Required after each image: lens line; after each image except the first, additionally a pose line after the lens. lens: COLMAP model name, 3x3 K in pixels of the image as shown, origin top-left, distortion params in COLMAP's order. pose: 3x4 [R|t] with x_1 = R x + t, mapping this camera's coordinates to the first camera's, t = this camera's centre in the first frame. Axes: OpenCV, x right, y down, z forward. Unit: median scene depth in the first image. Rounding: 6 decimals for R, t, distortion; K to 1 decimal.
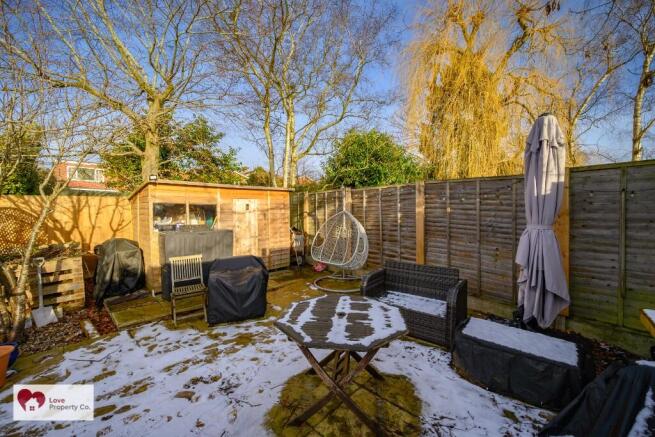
lens RADIAL K [[266.8, 0, 330.3], [0, 266.8, 211.5], [0, 0, 1]] dist [-0.002663, -0.000191]
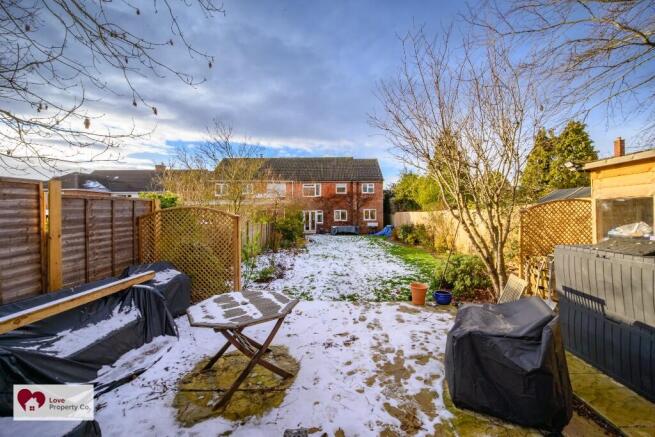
lens RADIAL K [[266.8, 0, 330.3], [0, 266.8, 211.5], [0, 0, 1]] dist [-0.002663, -0.000191]
pose [[-0.761549, 0.012497, -0.647986, 0.418922], [0.020136, 0.999788, -0.004384, -0.021457], [0.647794, -0.016387, -0.761639, 1.726836]]
